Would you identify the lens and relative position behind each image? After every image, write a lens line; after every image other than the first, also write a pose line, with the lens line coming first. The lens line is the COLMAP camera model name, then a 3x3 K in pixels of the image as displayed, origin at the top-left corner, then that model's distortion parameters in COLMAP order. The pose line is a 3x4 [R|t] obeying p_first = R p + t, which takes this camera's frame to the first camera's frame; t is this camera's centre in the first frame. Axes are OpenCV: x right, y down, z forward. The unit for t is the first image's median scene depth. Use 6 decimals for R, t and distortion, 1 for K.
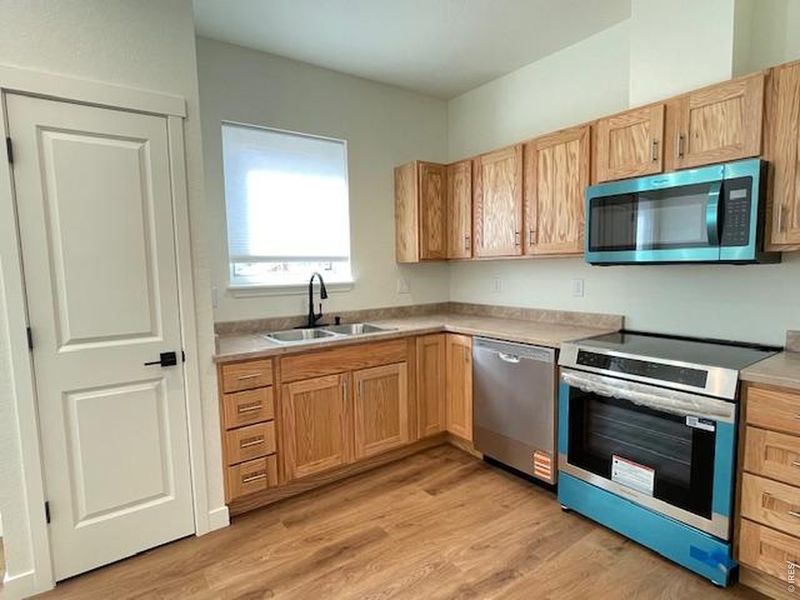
lens RADIAL K [[428.2, 0, 393.2], [0, 428.2, 305.3], [0, 0, 1]] dist [-0.010127, 0.007657]
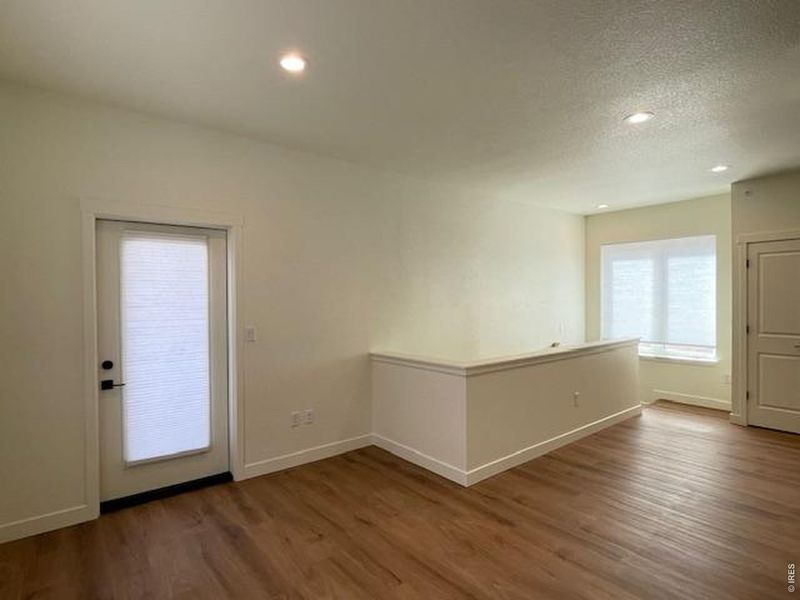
lens RADIAL K [[428.2, 0, 399.7], [0, 428.2, 302.6], [0, 0, 1]] dist [-0.010127, 0.007657]
pose [[0.066629, 0.033831, -0.997204, 1.265221], [-0.085688, 0.995927, 0.028063, 0.015089], [0.994092, 0.083579, 0.069257, -1.046002]]
